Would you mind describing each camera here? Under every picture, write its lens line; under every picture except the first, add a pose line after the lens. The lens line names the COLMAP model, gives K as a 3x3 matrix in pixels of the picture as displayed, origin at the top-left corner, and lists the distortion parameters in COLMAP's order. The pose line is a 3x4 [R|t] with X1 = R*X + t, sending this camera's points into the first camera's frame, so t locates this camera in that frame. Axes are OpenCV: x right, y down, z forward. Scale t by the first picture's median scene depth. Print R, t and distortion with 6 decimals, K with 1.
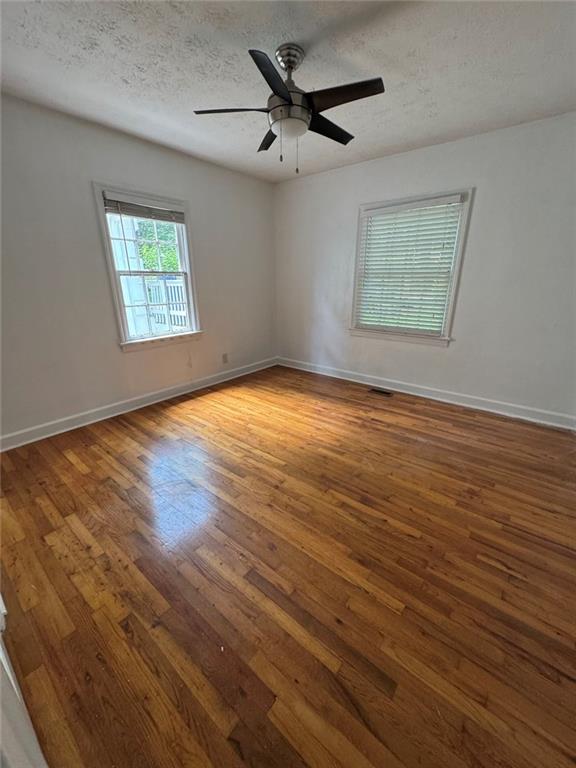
lens RADIAL K [[305.5, 0, 288.5], [0, 305.5, 385.3], [0, 0, 1]] dist [-0.001933, 0.000136]
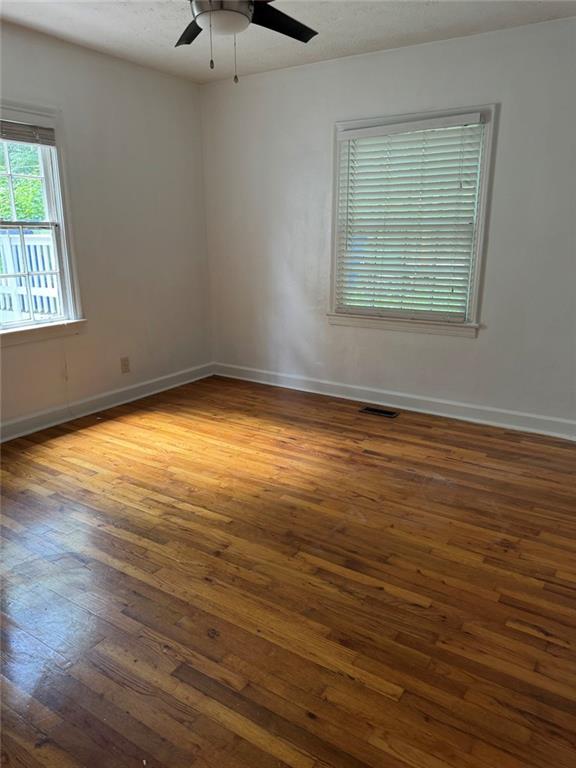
lens RADIAL K [[540.1, 0, 288.4], [0, 540.1, 387.6], [0, 0, 1]] dist [0.053805, -0.069085]
pose [[0.994476, -0.027264, 0.101365, 0.002480], [0.033078, 0.997876, -0.056125, 0.041419], [-0.099619, 0.059167, 0.993265, -0.136059]]
